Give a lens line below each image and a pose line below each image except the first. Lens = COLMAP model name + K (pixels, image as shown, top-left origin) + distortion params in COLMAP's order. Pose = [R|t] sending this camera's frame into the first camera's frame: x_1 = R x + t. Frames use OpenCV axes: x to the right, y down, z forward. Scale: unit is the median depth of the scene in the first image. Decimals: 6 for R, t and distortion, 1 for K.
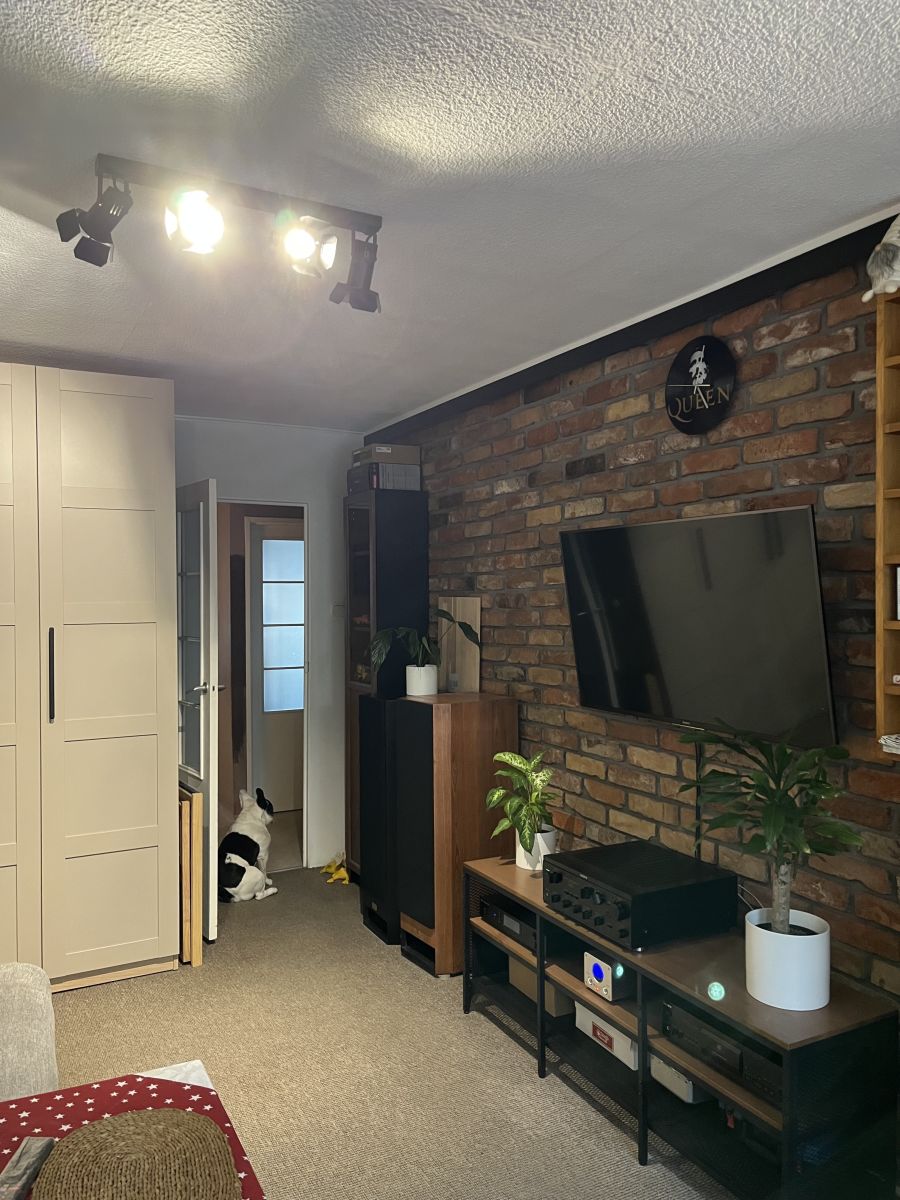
lens RADIAL K [[905.9, 0, 453.5], [0, 905.9, 602.2], [0, 0, 1]] dist [0.062477, -0.073274]
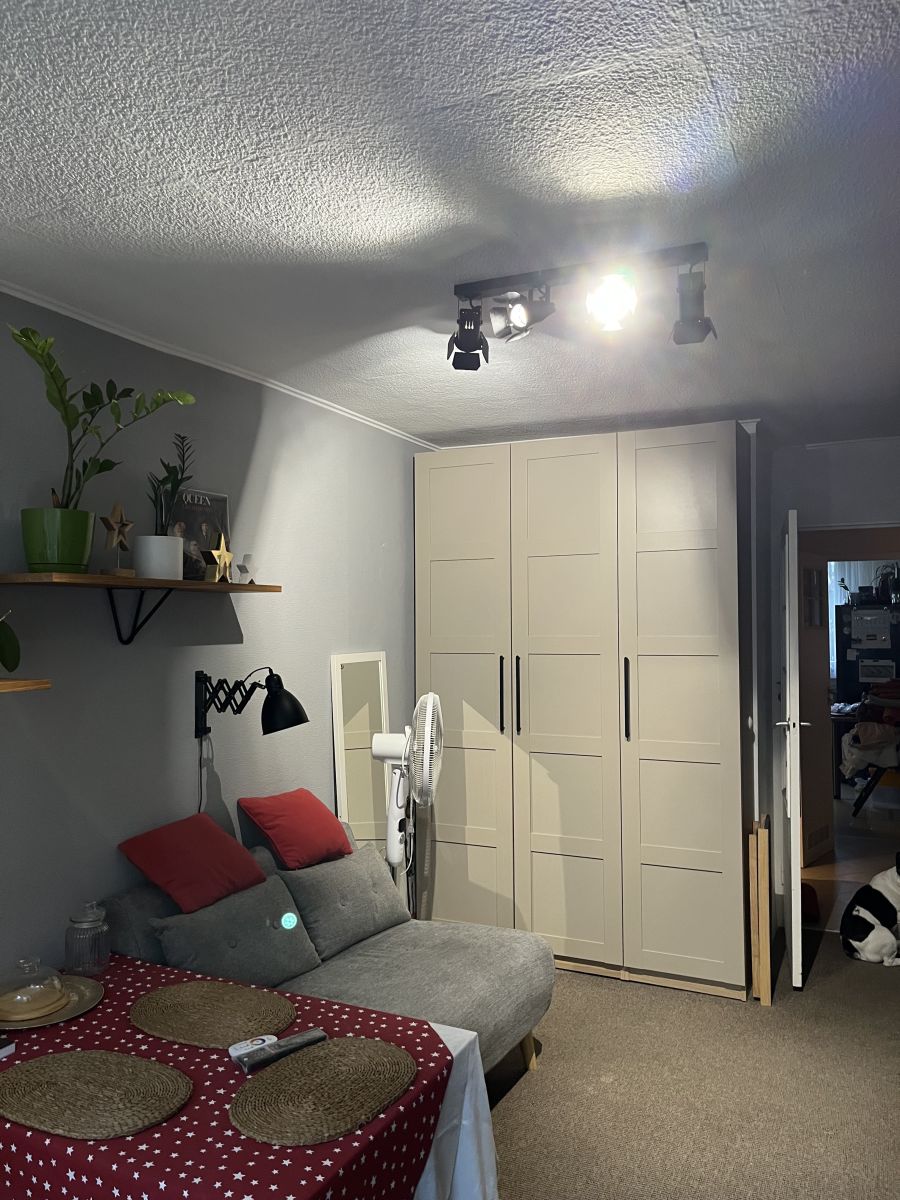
lens RADIAL K [[905.9, 0, 448.6], [0, 905.9, 606.4], [0, 0, 1]] dist [0.062477, -0.073274]
pose [[0.597054, -0.019316, -0.801968, 0.335217], [0.000773, 0.999723, -0.023503, -0.009312], [0.802201, 0.013412, 0.596904, 0.138134]]
